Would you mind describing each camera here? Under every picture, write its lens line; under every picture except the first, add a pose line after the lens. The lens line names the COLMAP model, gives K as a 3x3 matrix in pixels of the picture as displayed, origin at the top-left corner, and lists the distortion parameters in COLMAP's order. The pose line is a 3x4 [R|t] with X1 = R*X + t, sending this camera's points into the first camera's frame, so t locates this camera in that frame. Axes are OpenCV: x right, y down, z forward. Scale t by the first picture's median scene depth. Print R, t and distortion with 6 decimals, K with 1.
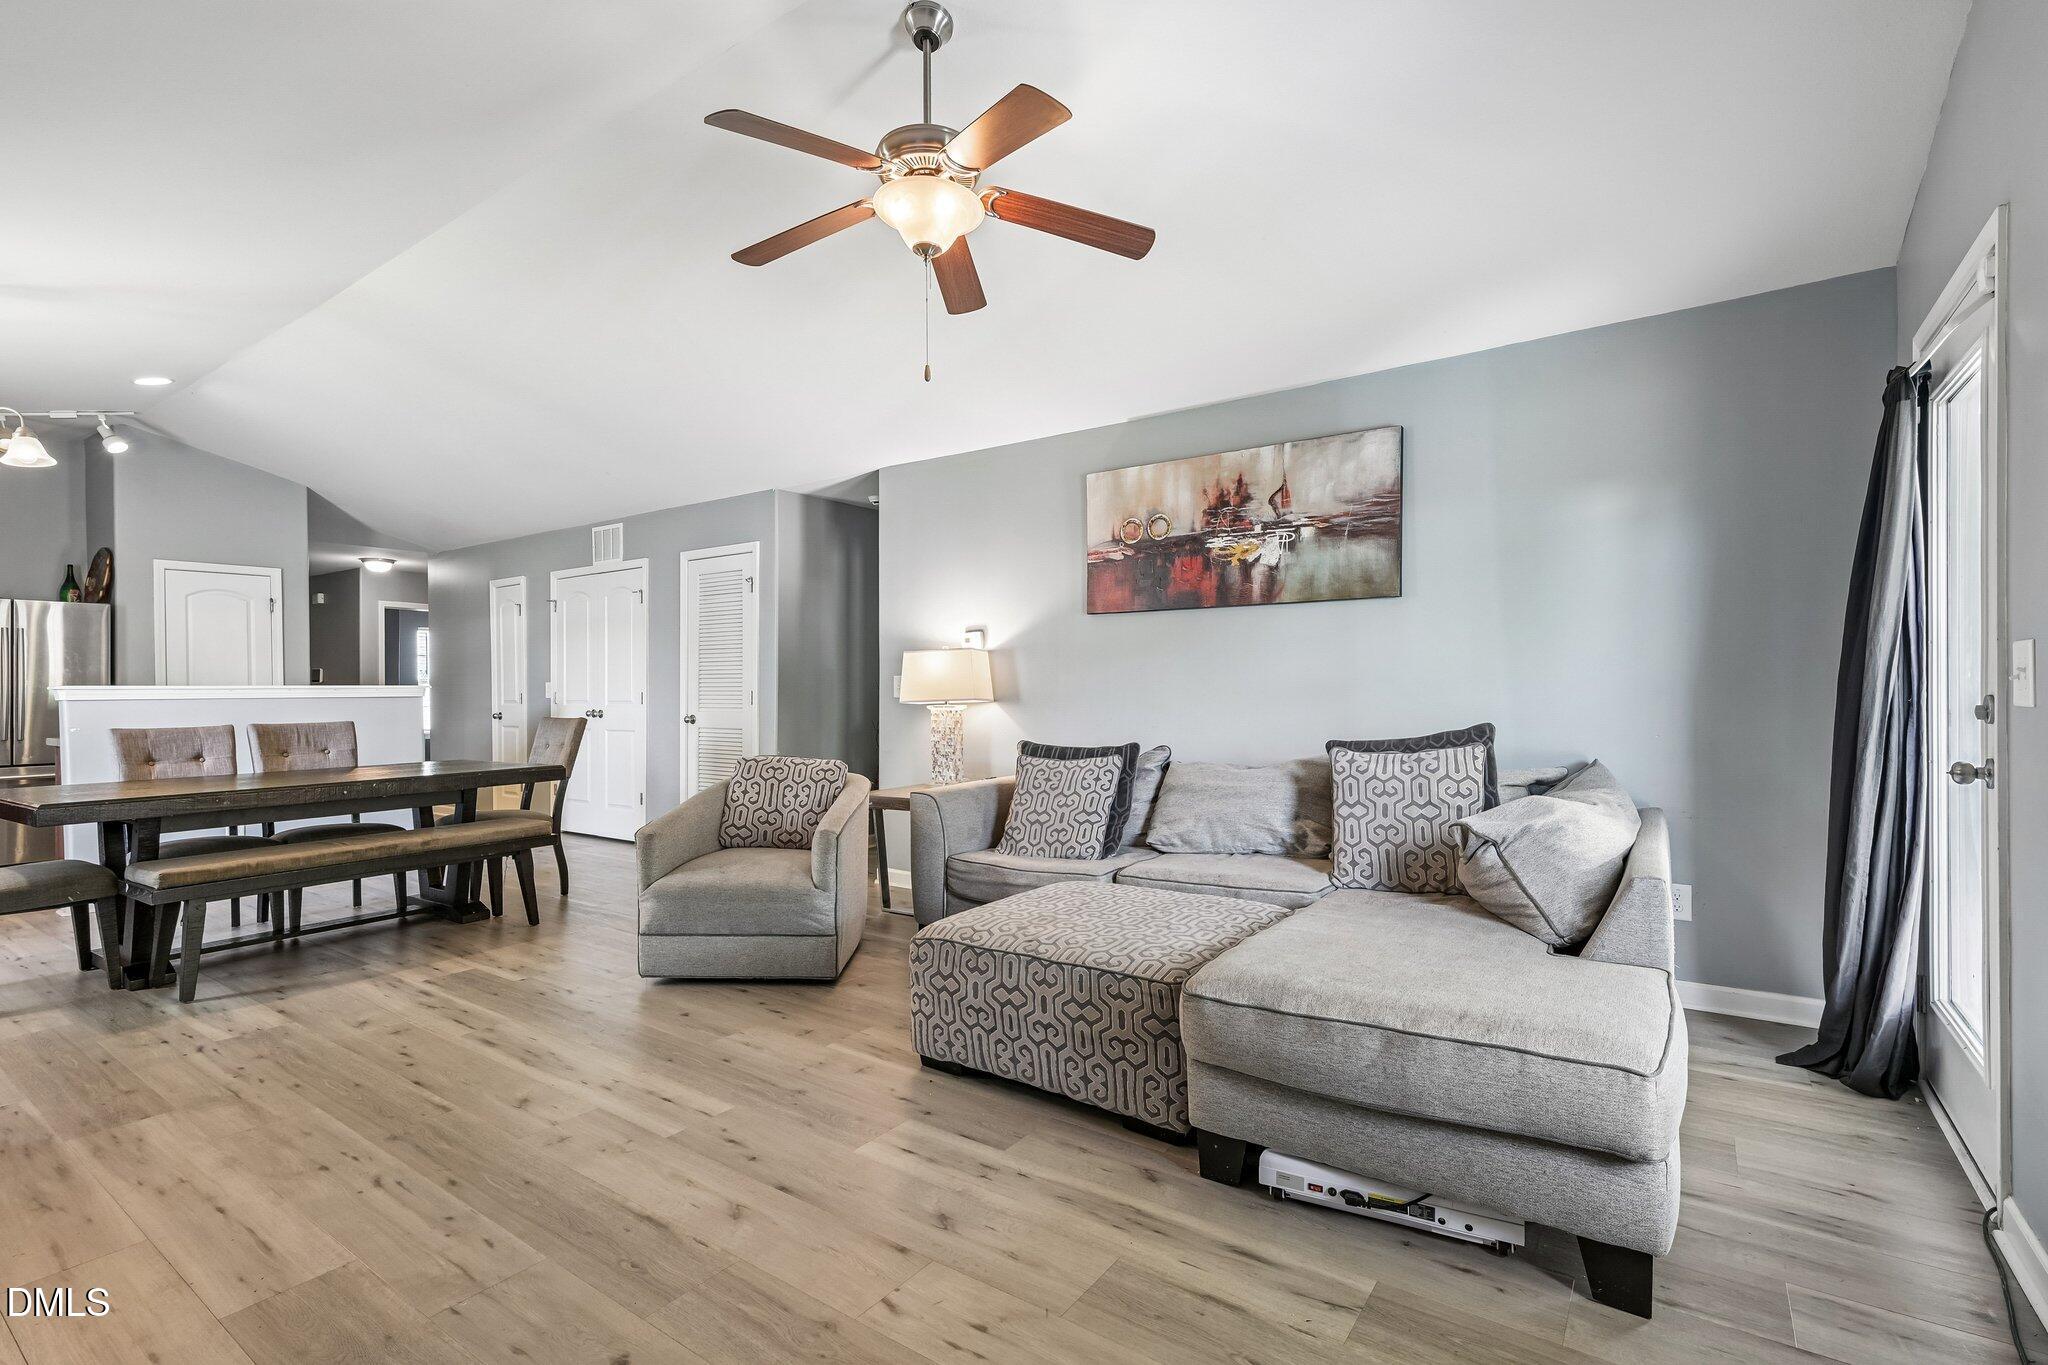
lens RADIAL K [[936.0, 0, 1051.4], [0, 936.0, 697.5], [0, 0, 1]] dist [0.002404, 0.000569]
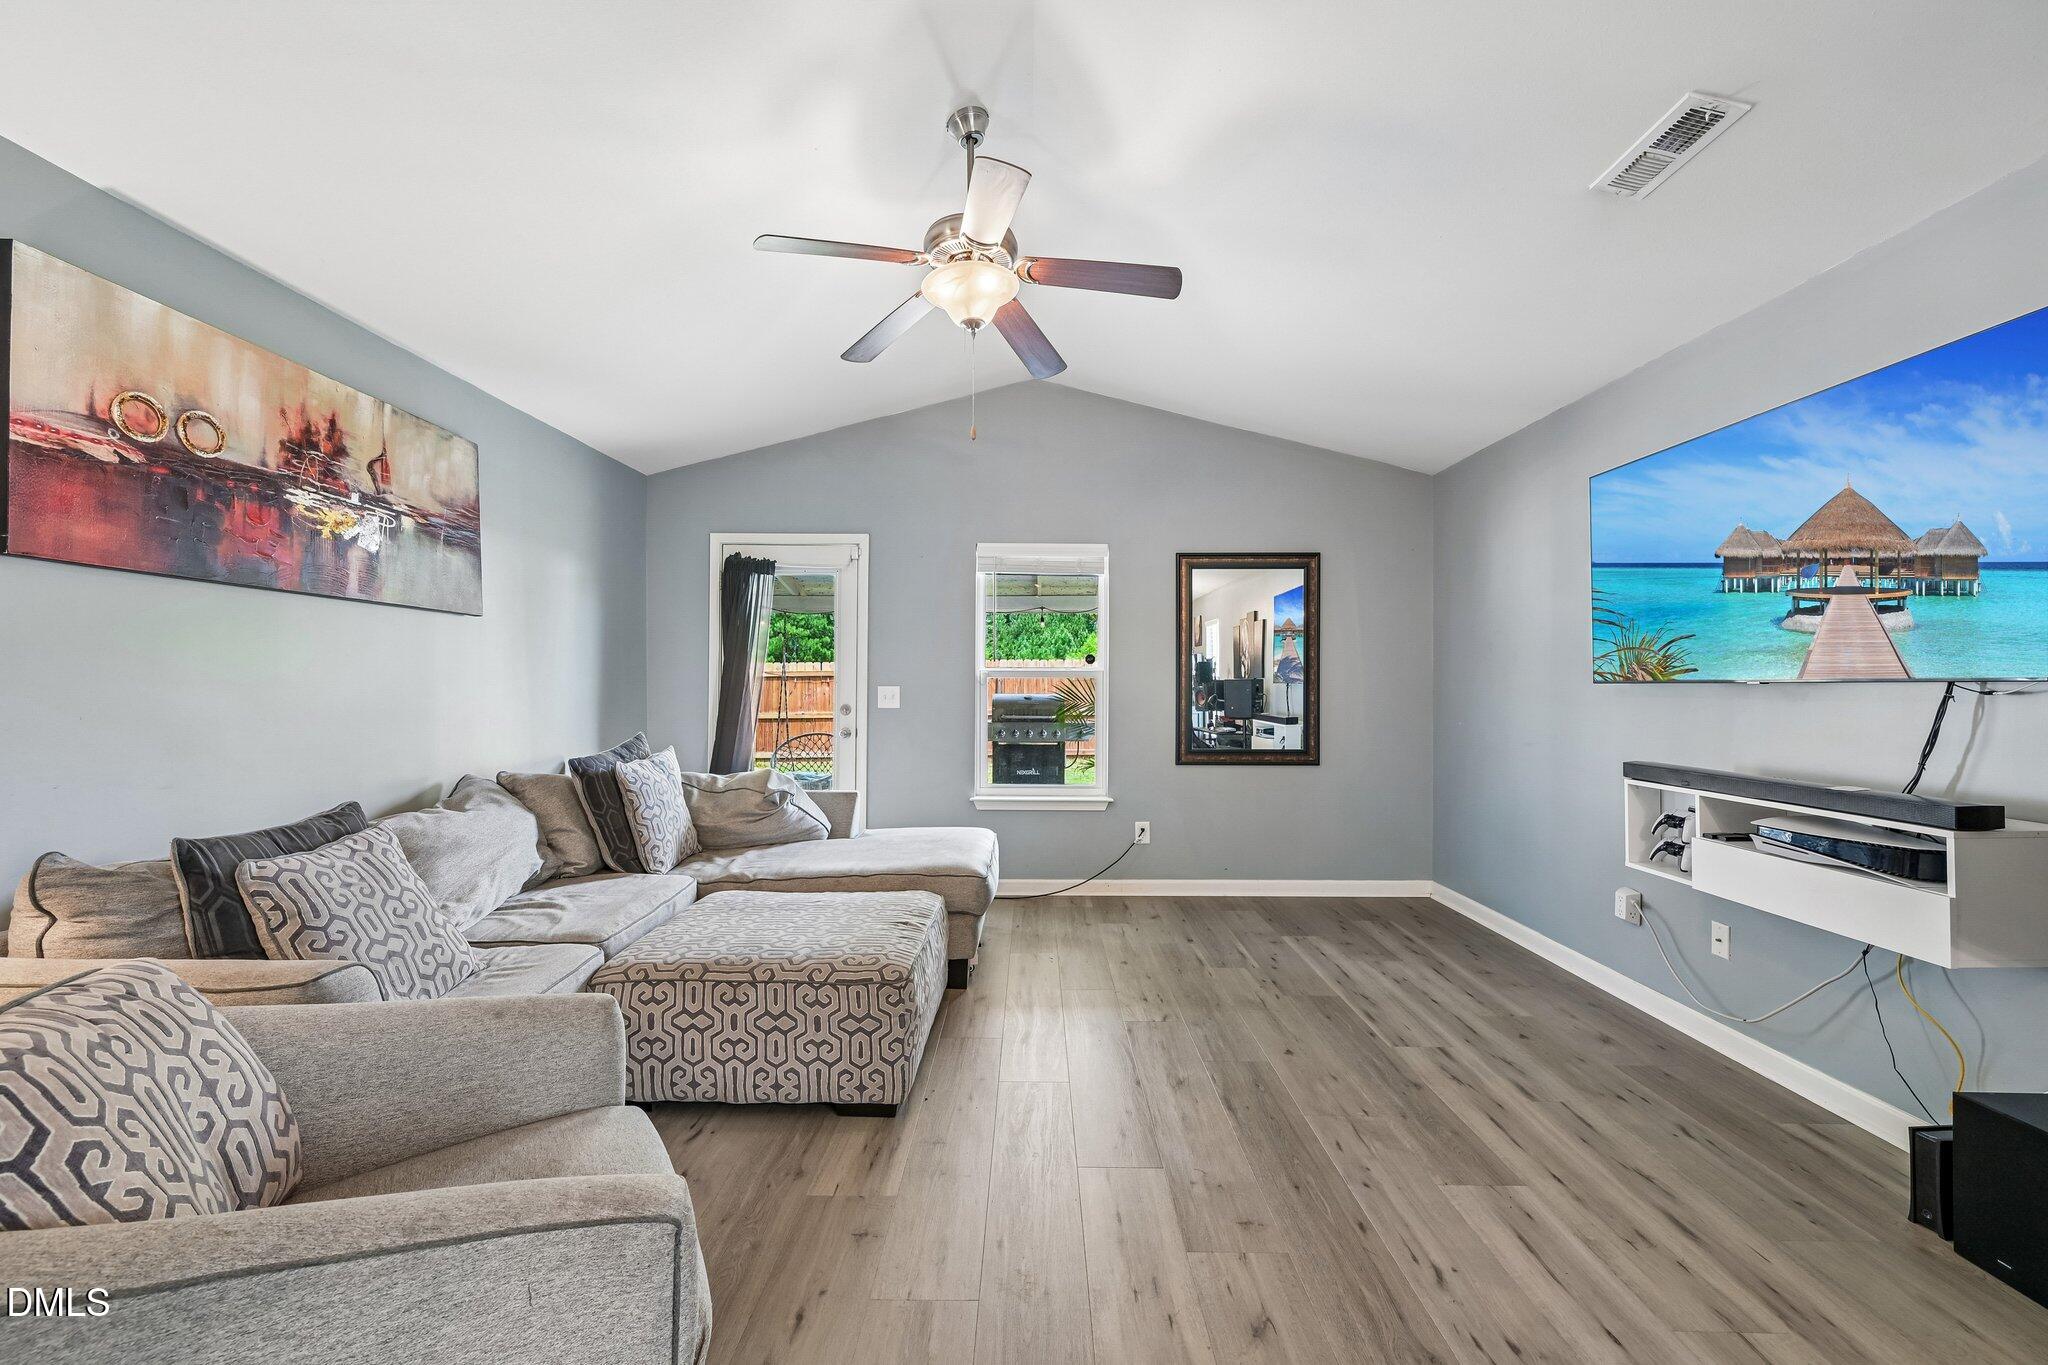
lens RADIAL K [[818.7, 0, 1004.2], [0, 818.7, 681.2], [0, 0, 1]] dist [-0.002148, 0.001913]
pose [[-0.533453, 0.013149, 0.845727, -0.580563], [0.014248, 0.999877, -0.006558, -0.022098], [-0.845710, 0.008552, -0.533575, 0.877136]]
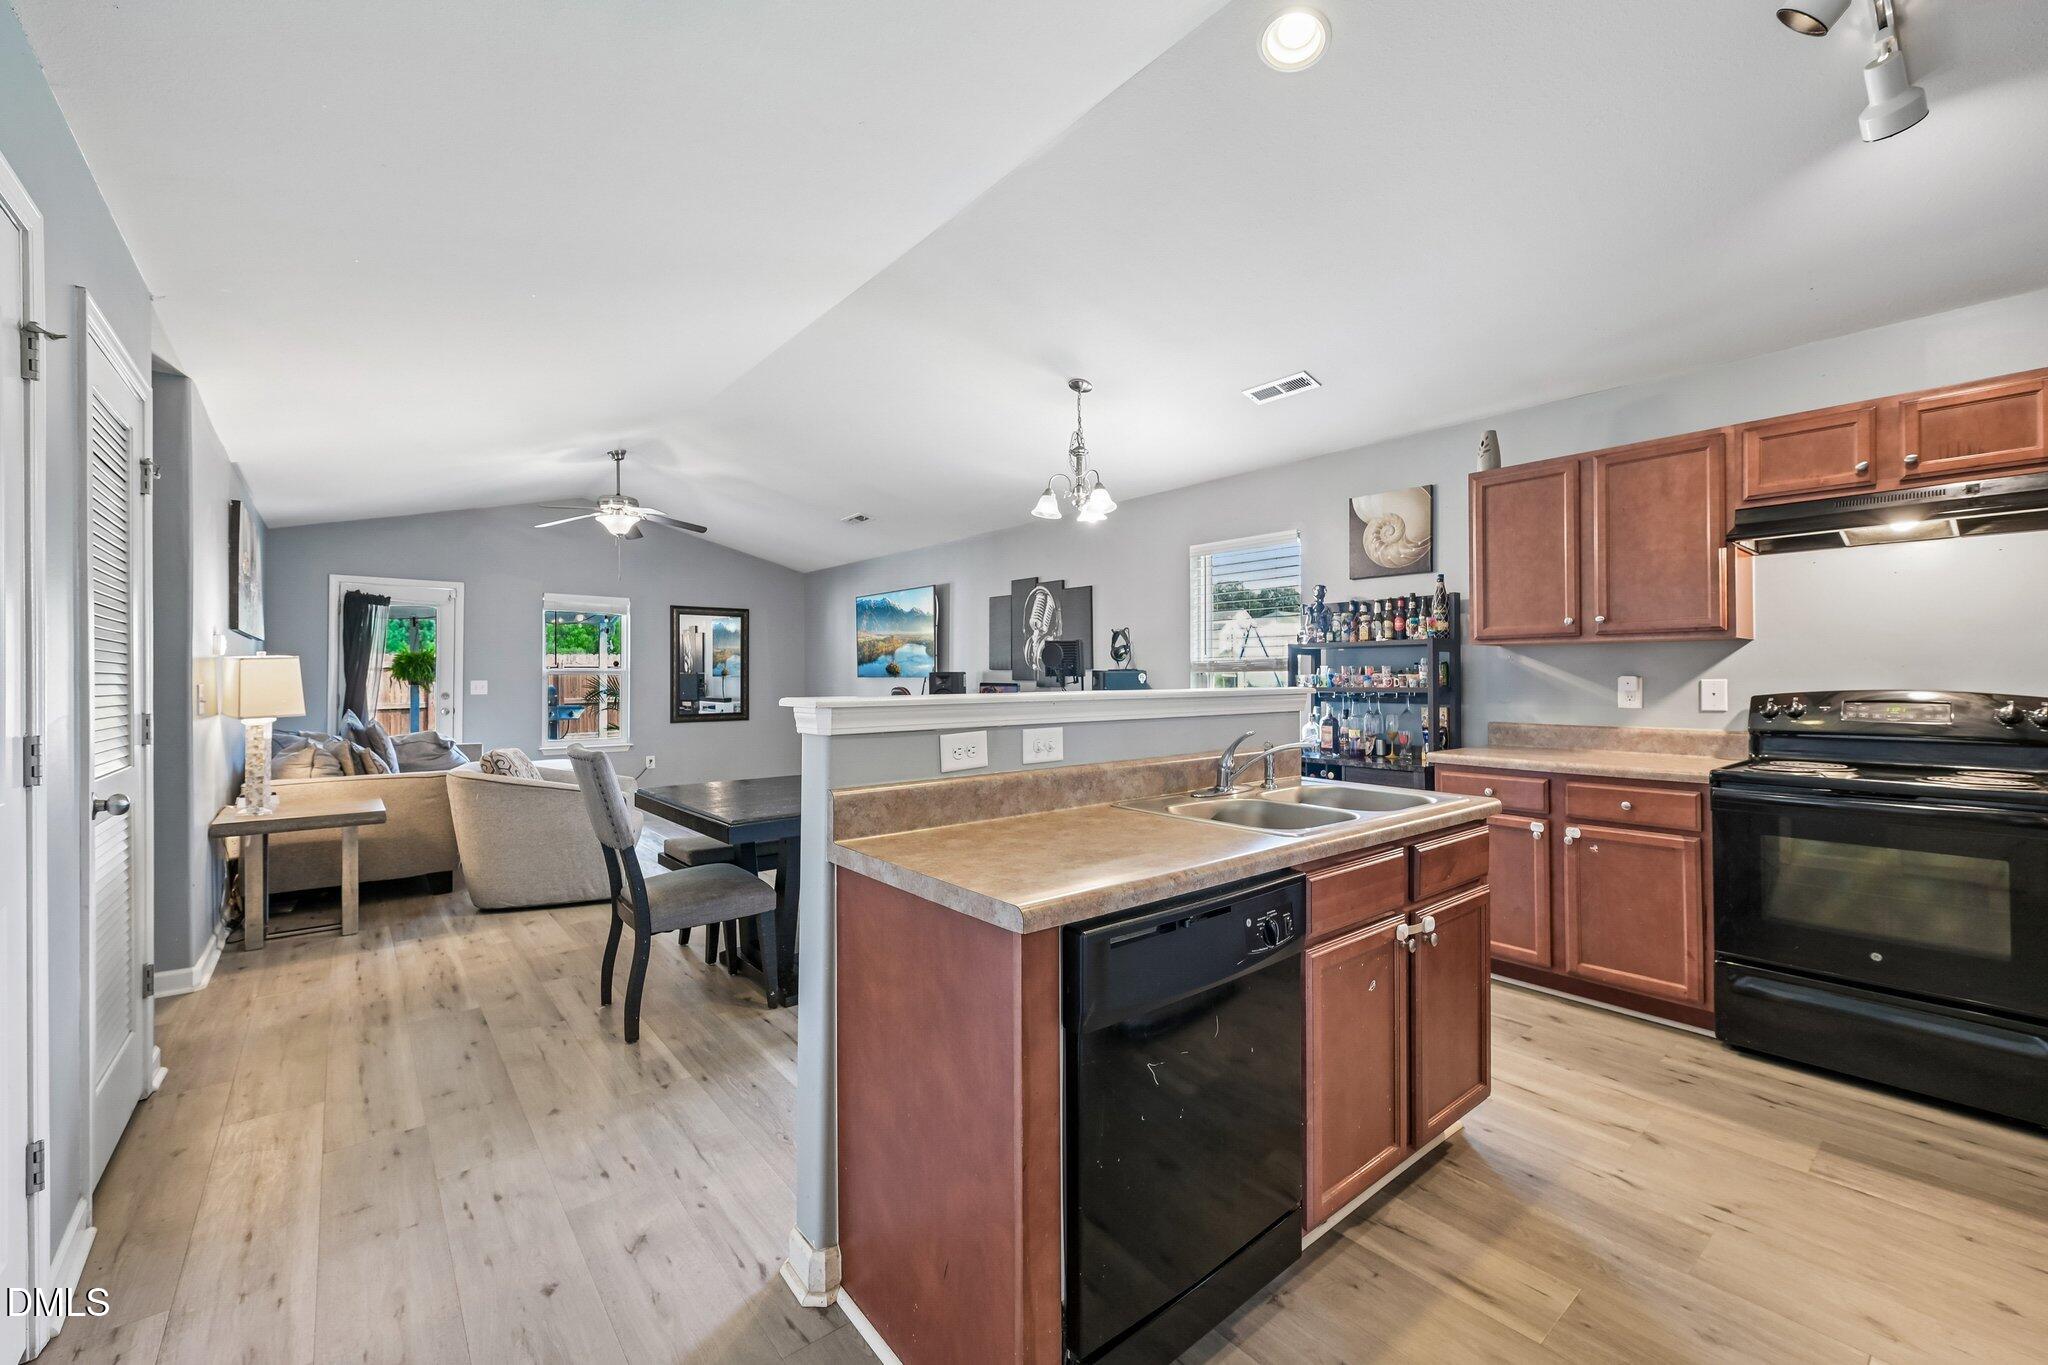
lens RADIAL K [[818.7, 0, 1033.6], [0, 818.7, 669.0], [0, 0, 1]] dist [-0.002148, 0.001913]
pose [[-0.961656, 0.015526, 0.273818, -1.166805], [0.016562, 0.999862, 0.001472, -0.032235], [-0.273757, 0.005951, -0.961780, 1.764853]]
